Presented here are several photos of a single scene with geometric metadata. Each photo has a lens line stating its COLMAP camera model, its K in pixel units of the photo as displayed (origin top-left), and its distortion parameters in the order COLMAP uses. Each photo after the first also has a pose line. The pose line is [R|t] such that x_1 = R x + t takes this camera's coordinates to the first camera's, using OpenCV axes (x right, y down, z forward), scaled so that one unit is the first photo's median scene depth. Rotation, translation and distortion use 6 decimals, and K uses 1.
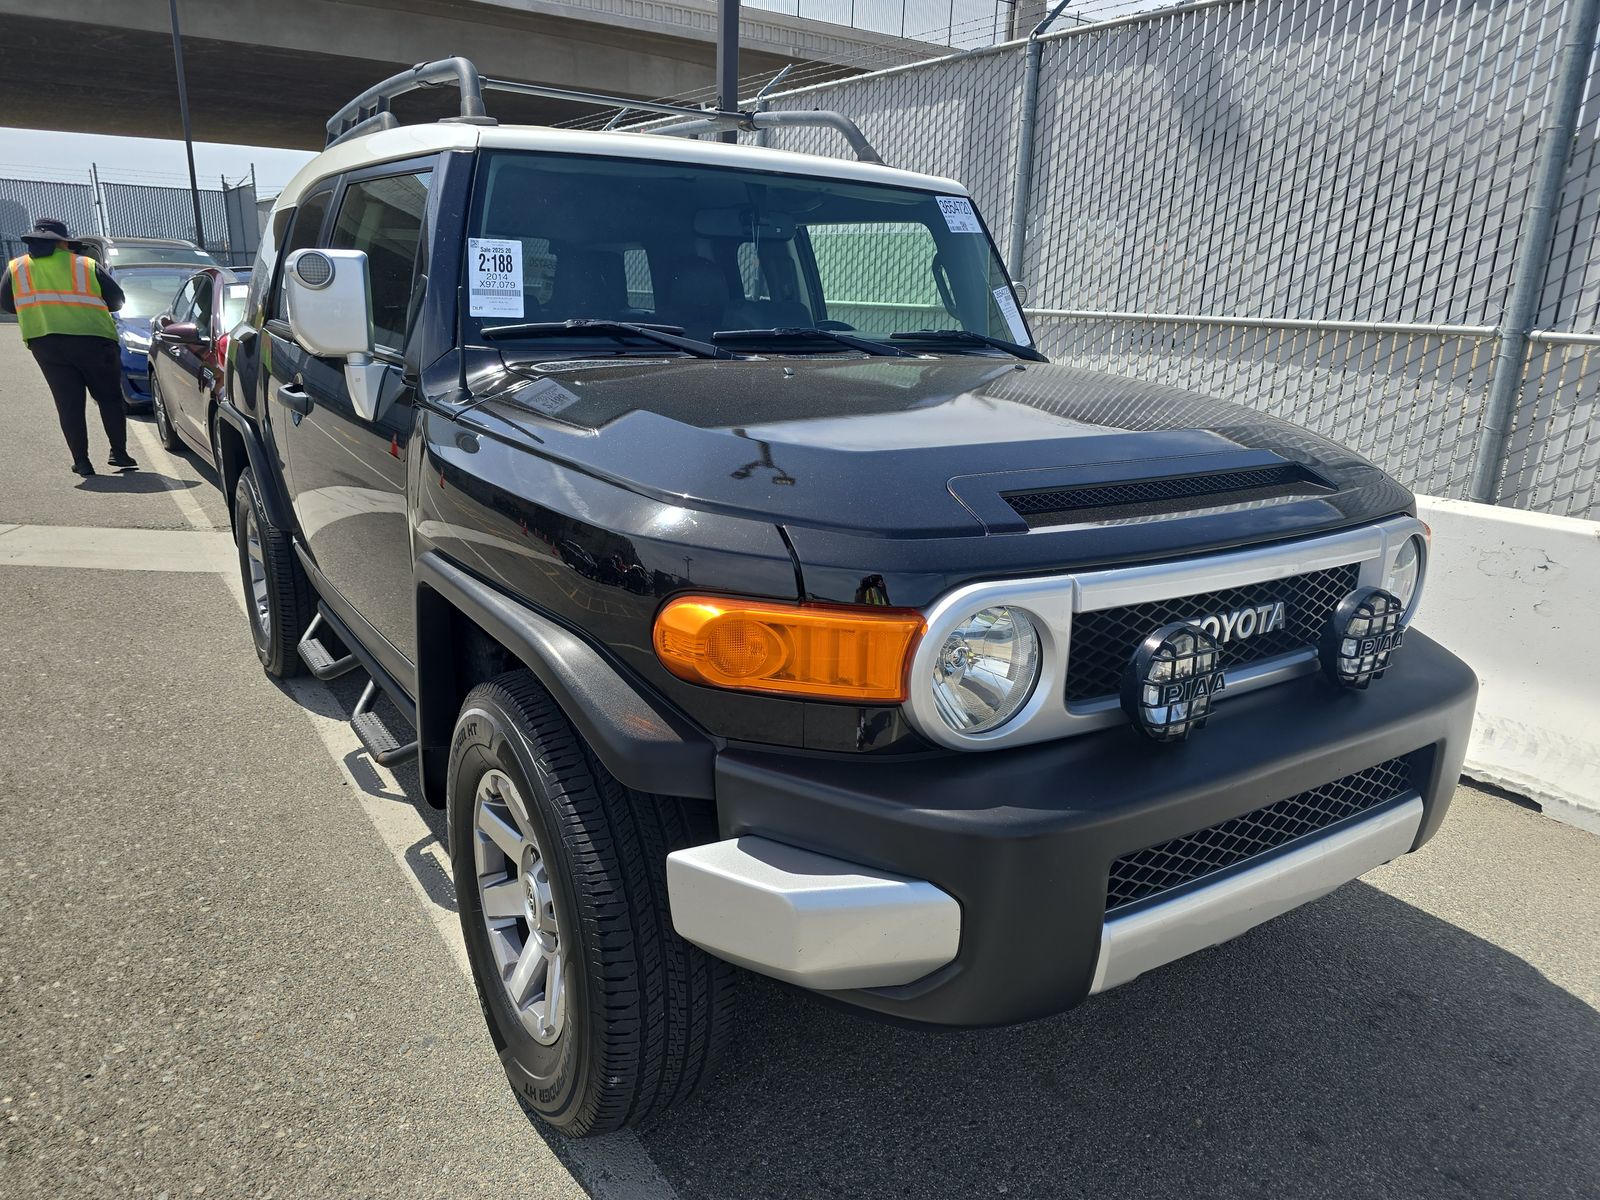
lens RADIAL K [[1113.4, 0, 802.2], [0, 1113.4, 597.3], [0, 0, 1]] dist [0.028768, -0.031077]
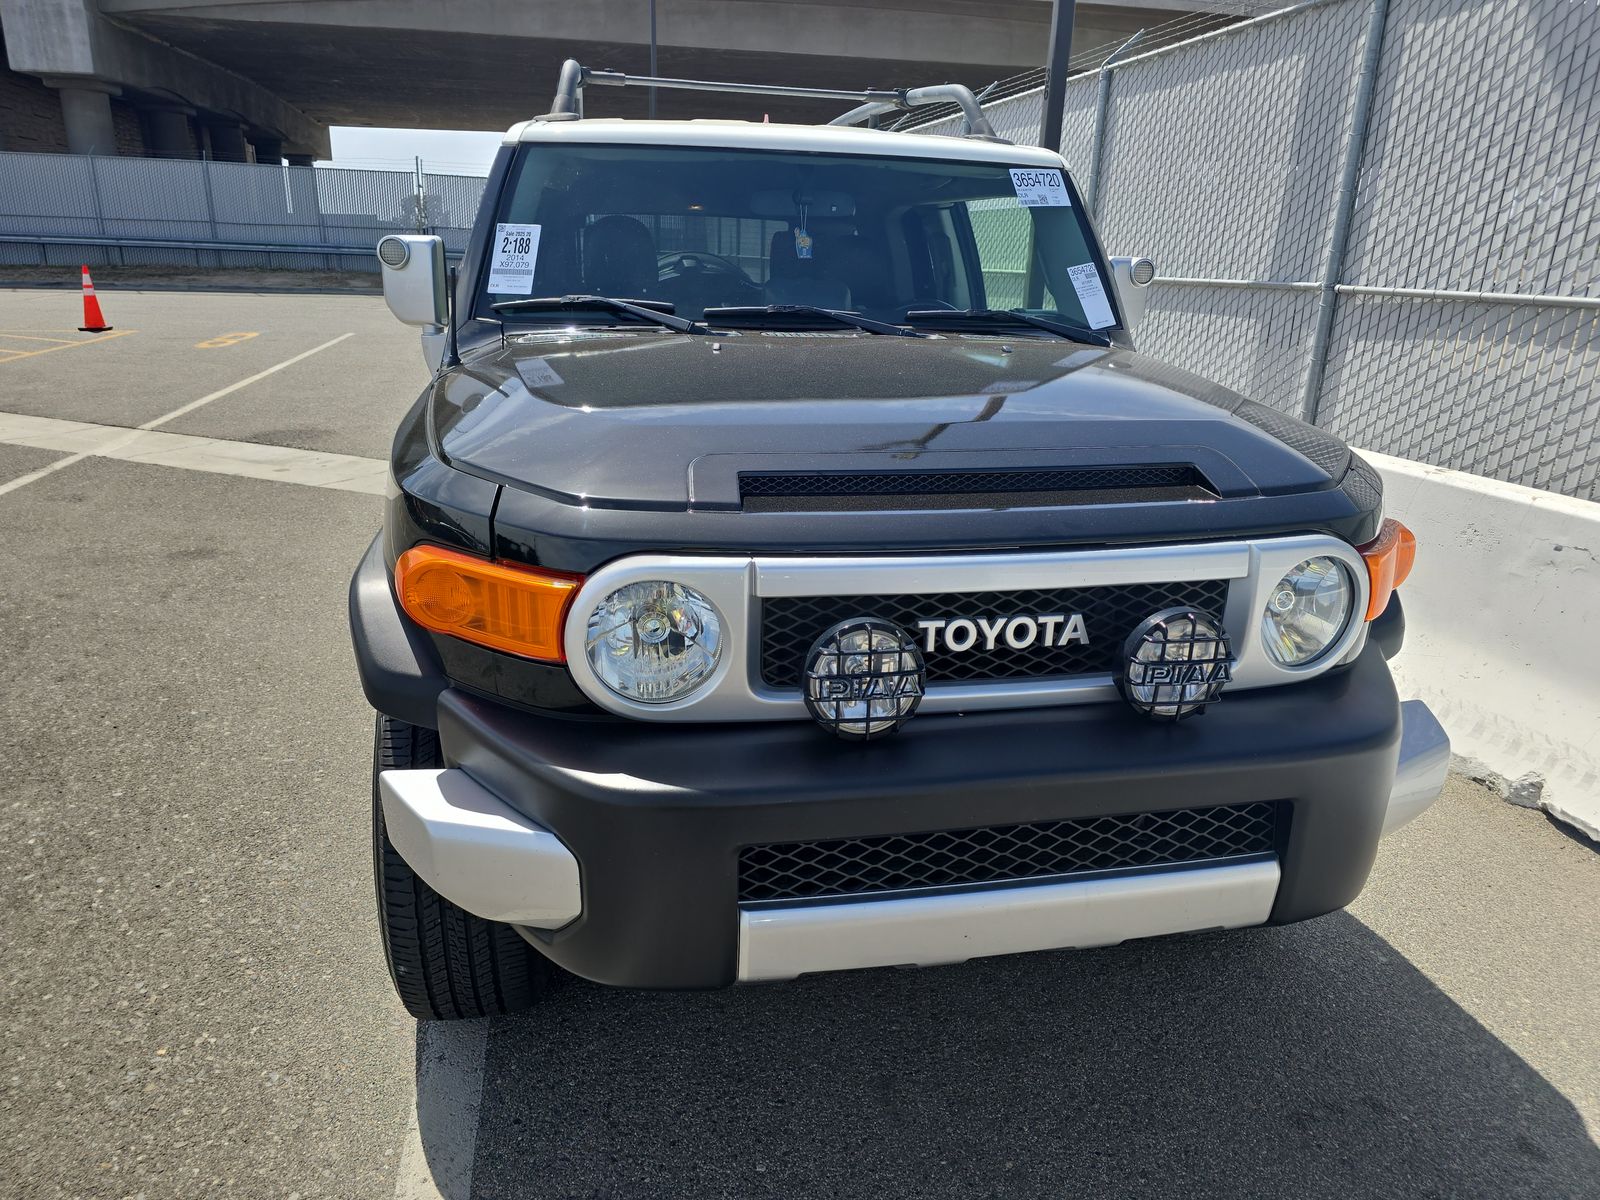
lens RADIAL K [[1113.4, 0, 833.2], [0, 1113.4, 579.9], [0, 0, 1]] dist [0.028768, -0.031077]
pose [[0.927500, 0.096151, -0.361247, 0.333193], [-0.094582, 0.995272, 0.022066, -0.014340], [0.361661, 0.013701, 0.932209, 0.053400]]
